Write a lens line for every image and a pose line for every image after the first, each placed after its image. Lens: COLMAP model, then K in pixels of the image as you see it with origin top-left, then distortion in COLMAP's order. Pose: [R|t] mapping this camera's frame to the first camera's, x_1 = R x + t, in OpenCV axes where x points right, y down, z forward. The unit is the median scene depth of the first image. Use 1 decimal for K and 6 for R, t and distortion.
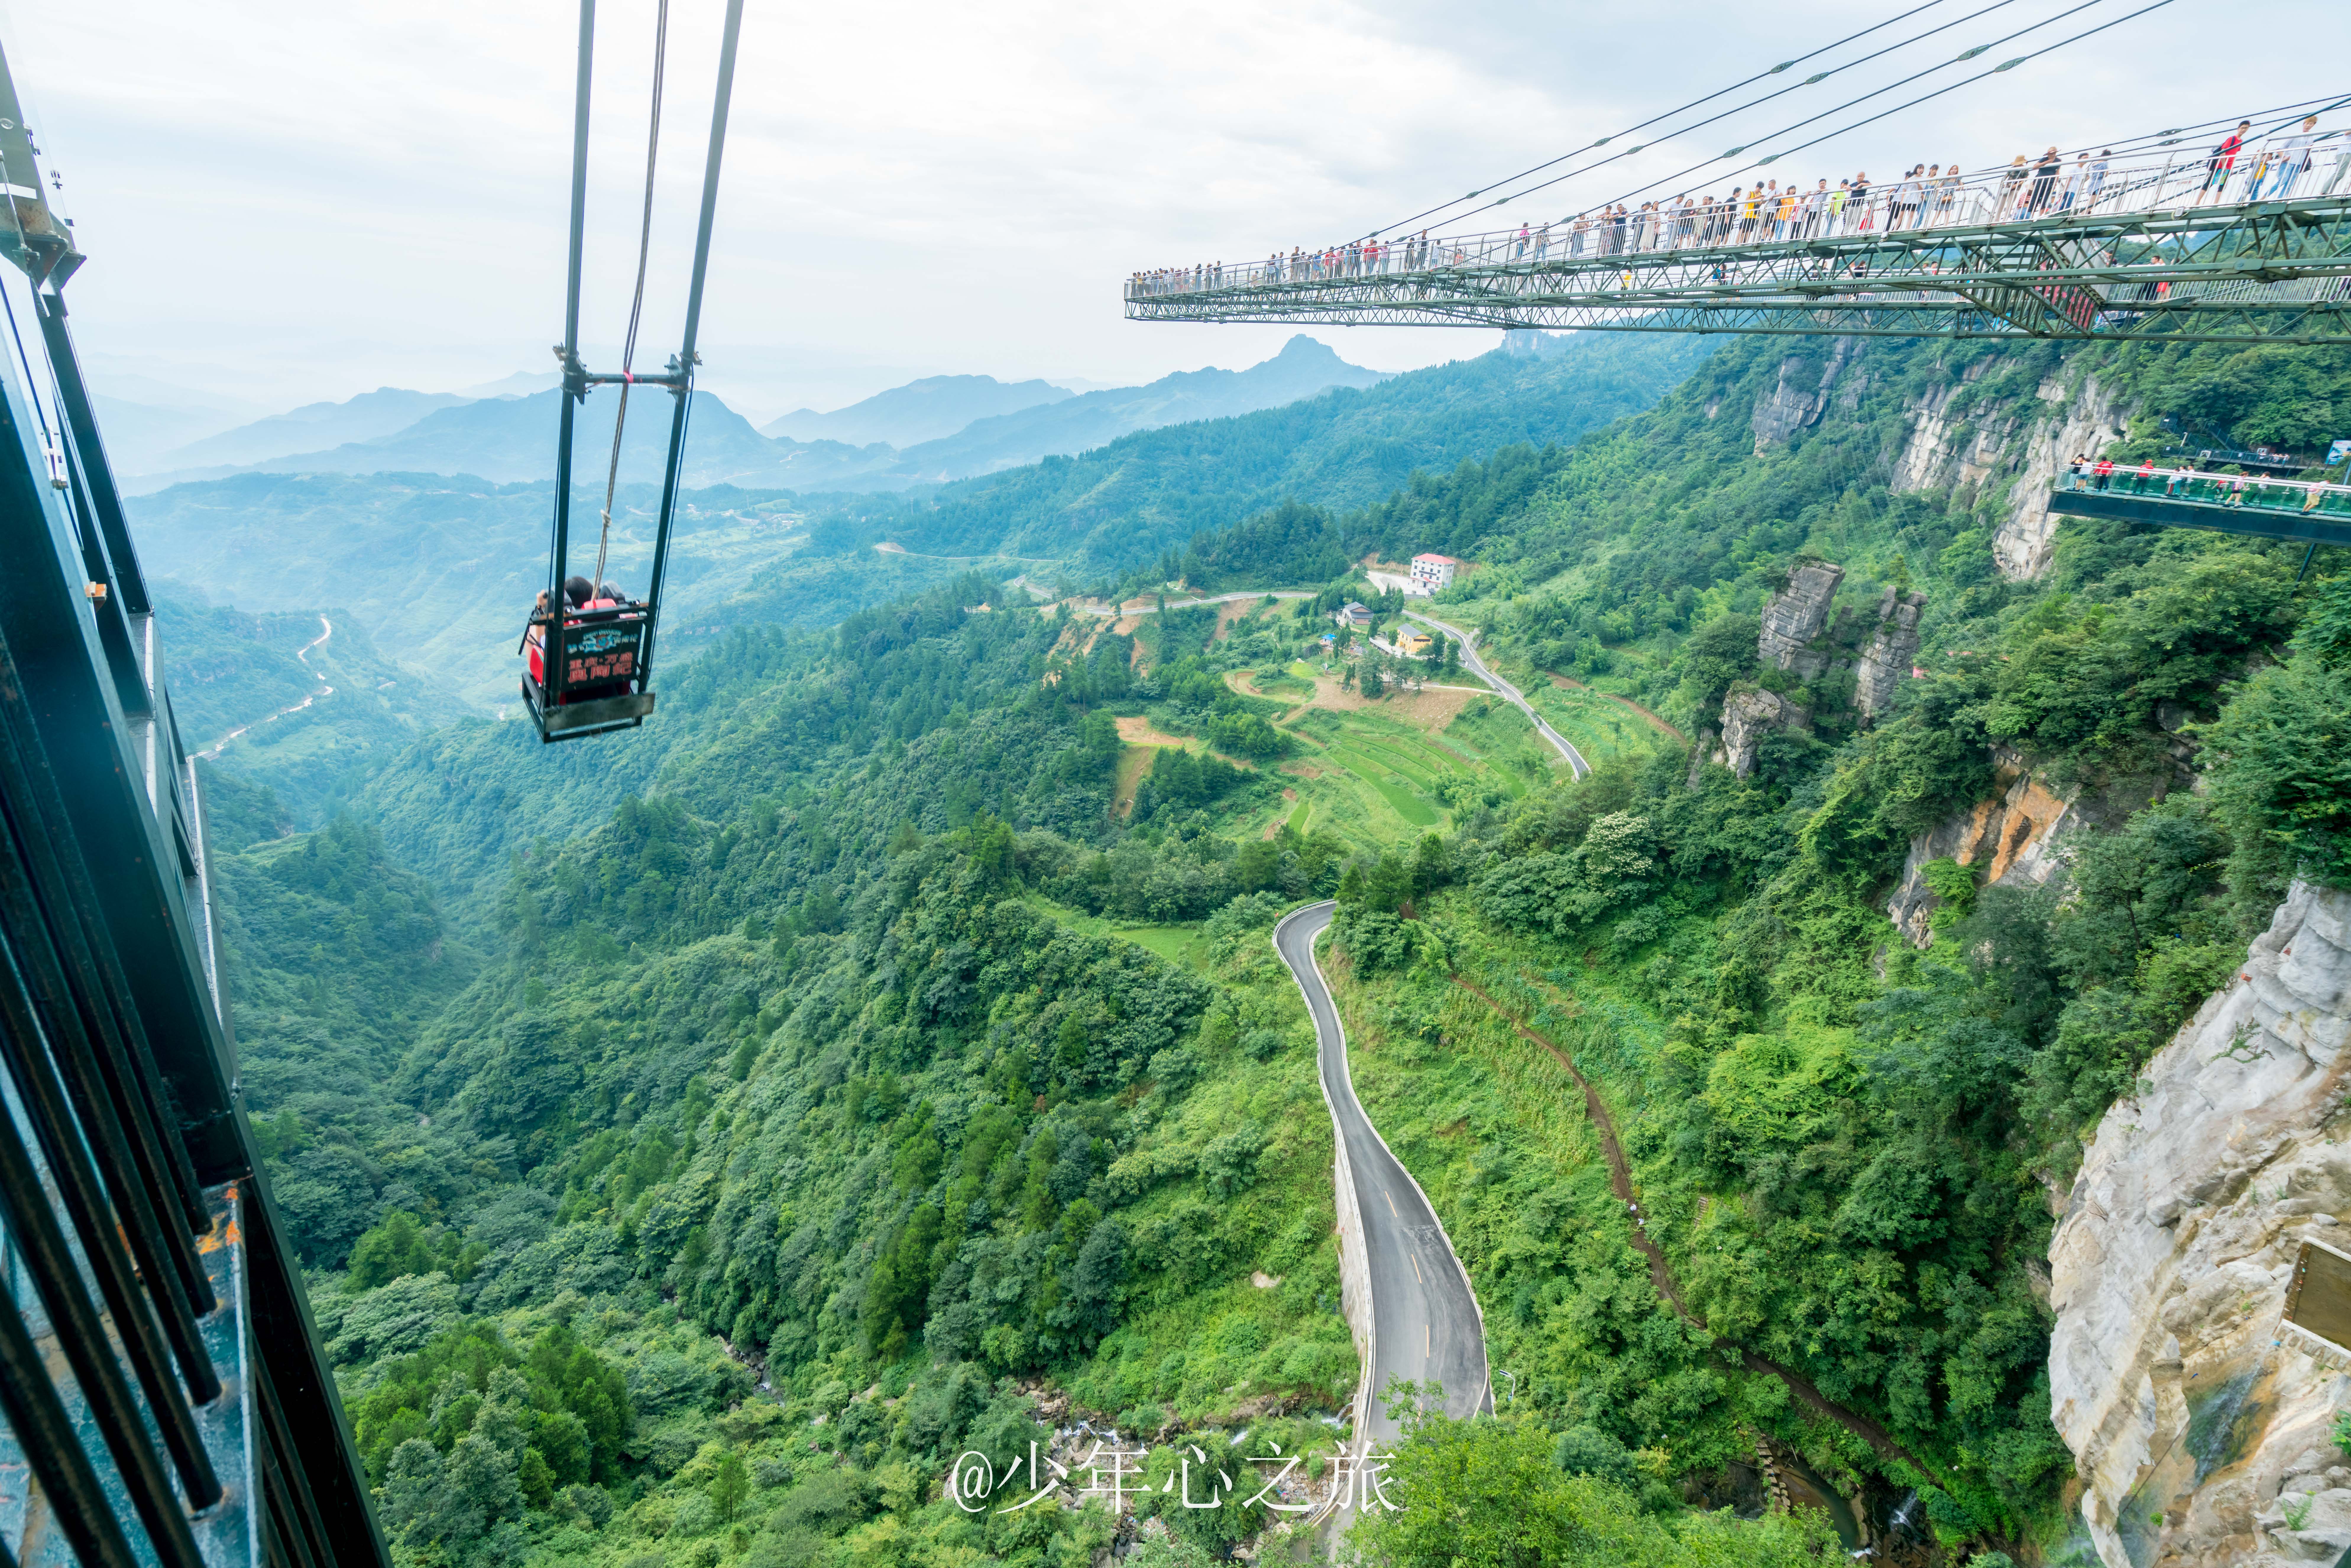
lens RADIAL K [[1068.7, 0, 1175.5], [0, 1068.7, 784.0], [0, 0, 1]] dist [-0.012258, 0.014455]
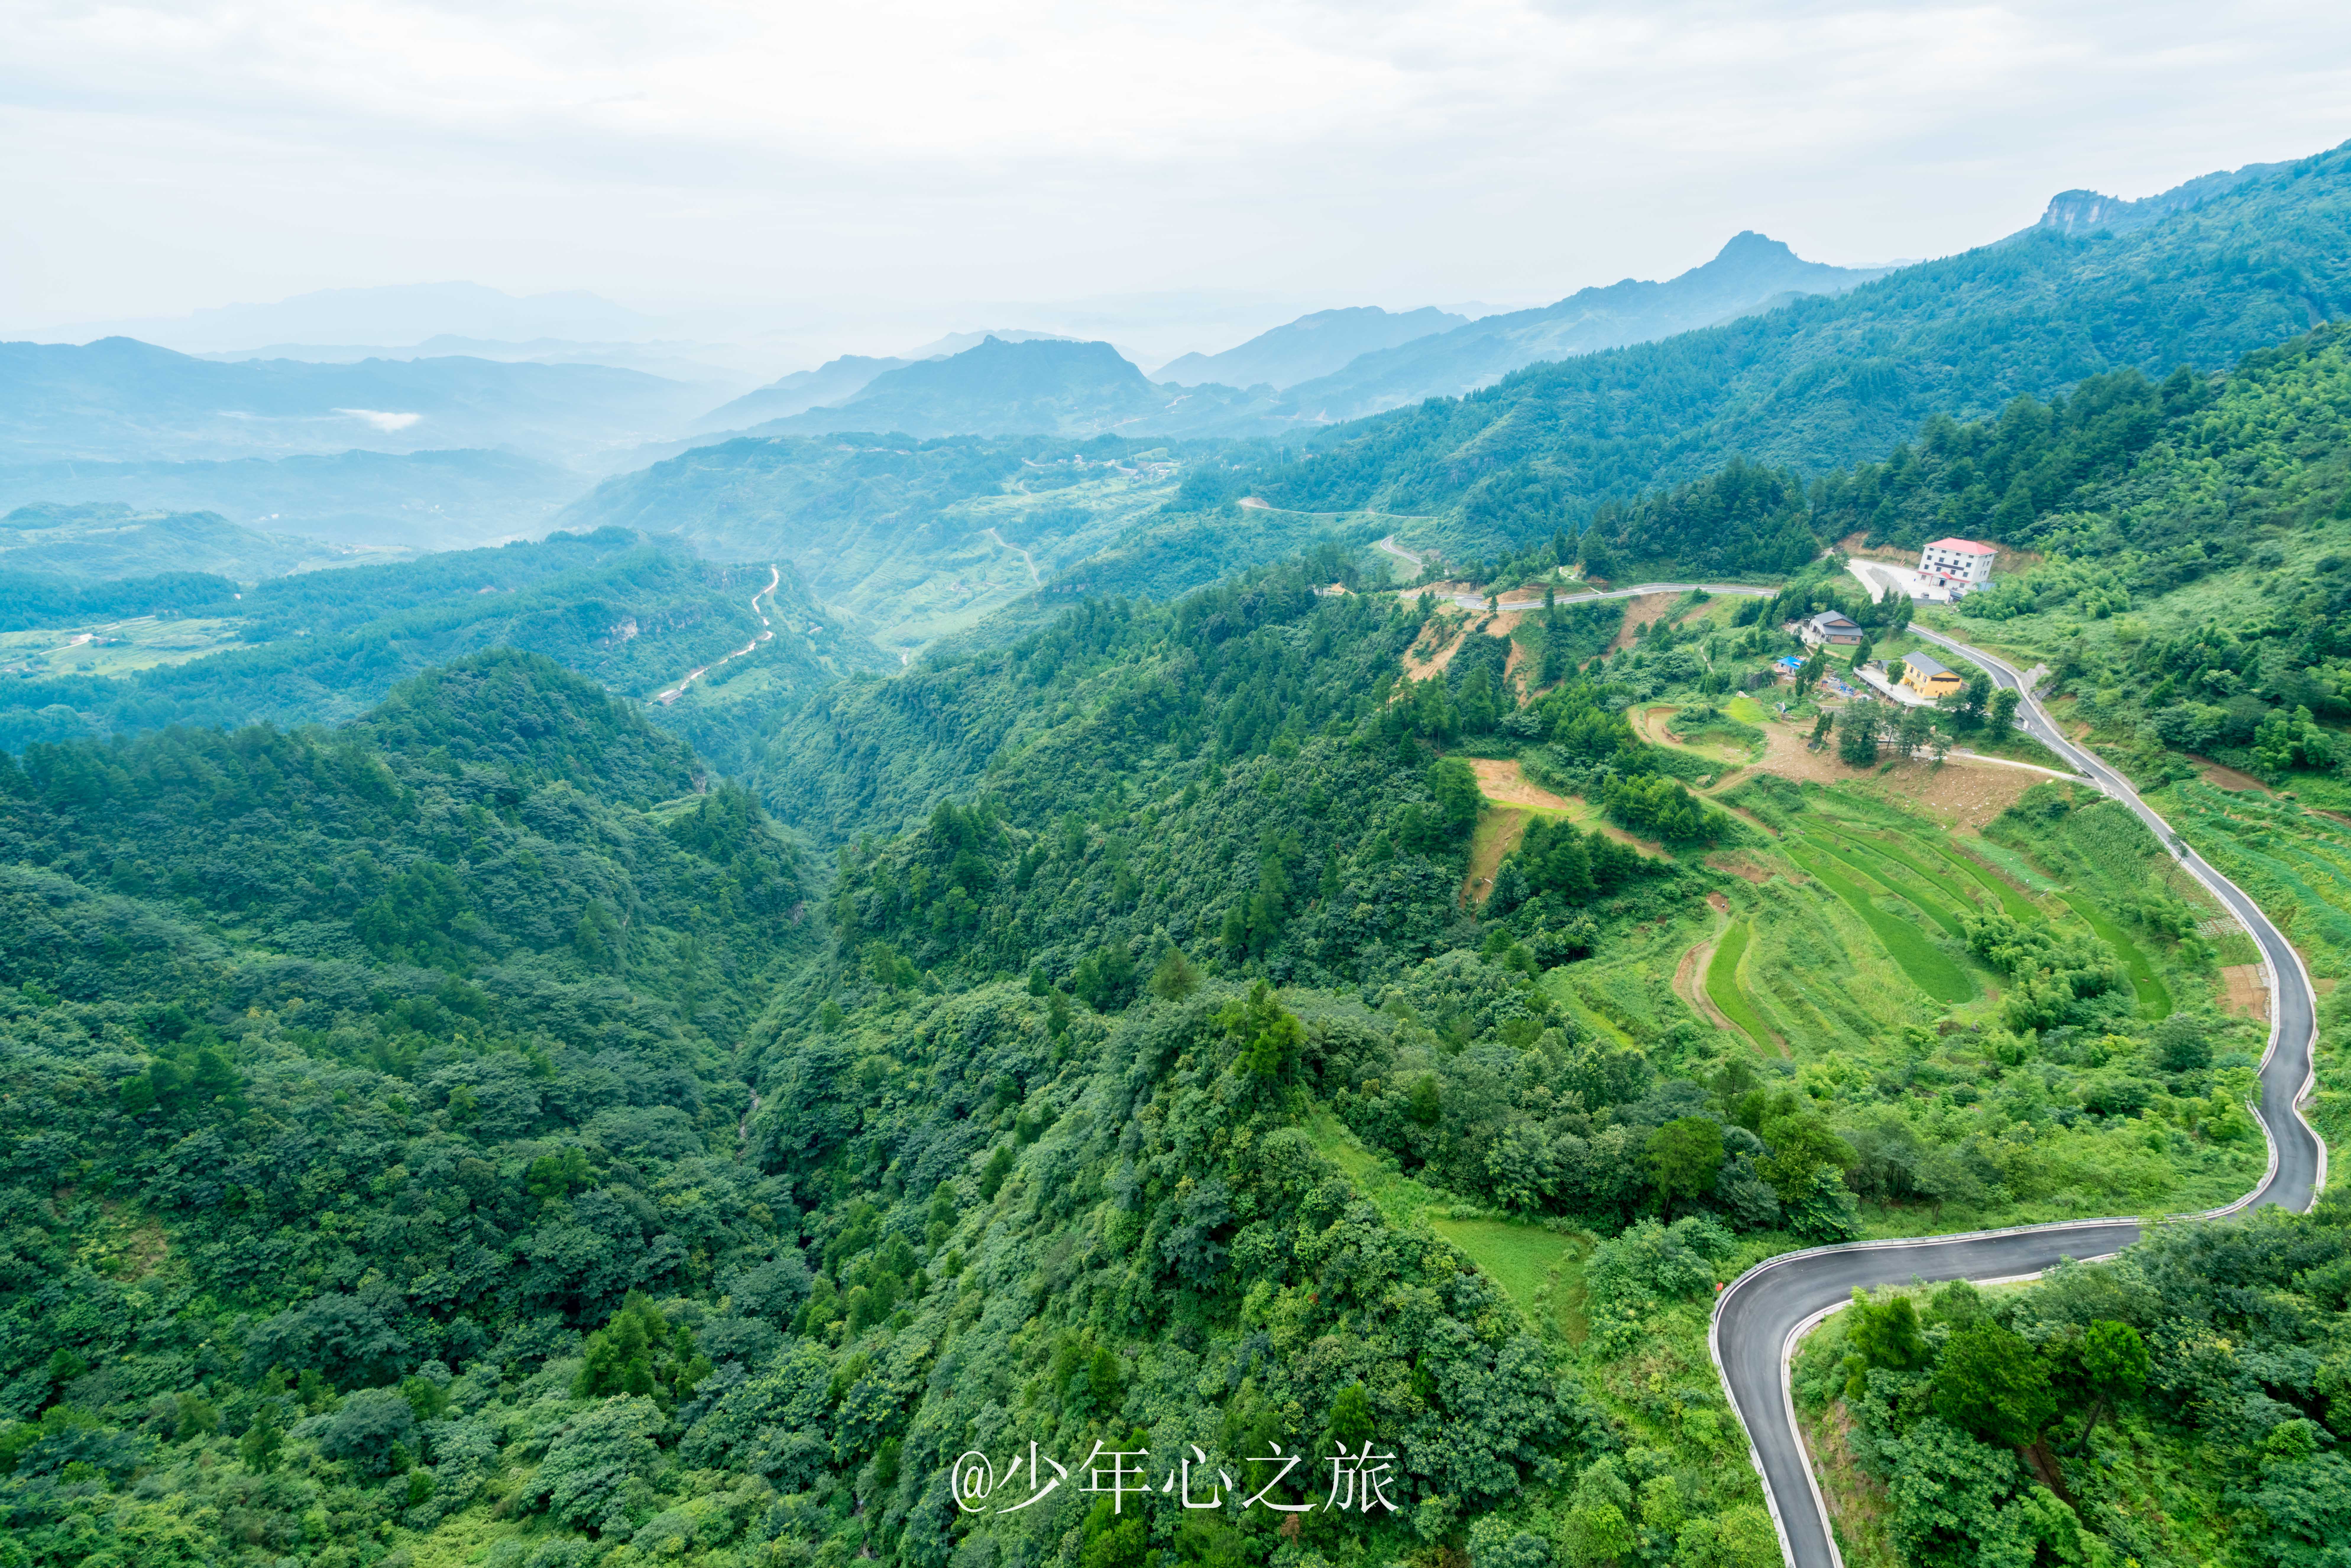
lens RADIAL K [[1068.7, 0, 1175.5], [0, 1068.7, 784.0], [0, 0, 1]] dist [-0.012258, 0.014455]
pose [[0.942184, 0.074936, -0.326609, -0.007627], [-0.056248, 0.996213, 0.066305, -0.084204], [0.330340, -0.044101, 0.942831, 0.180112]]
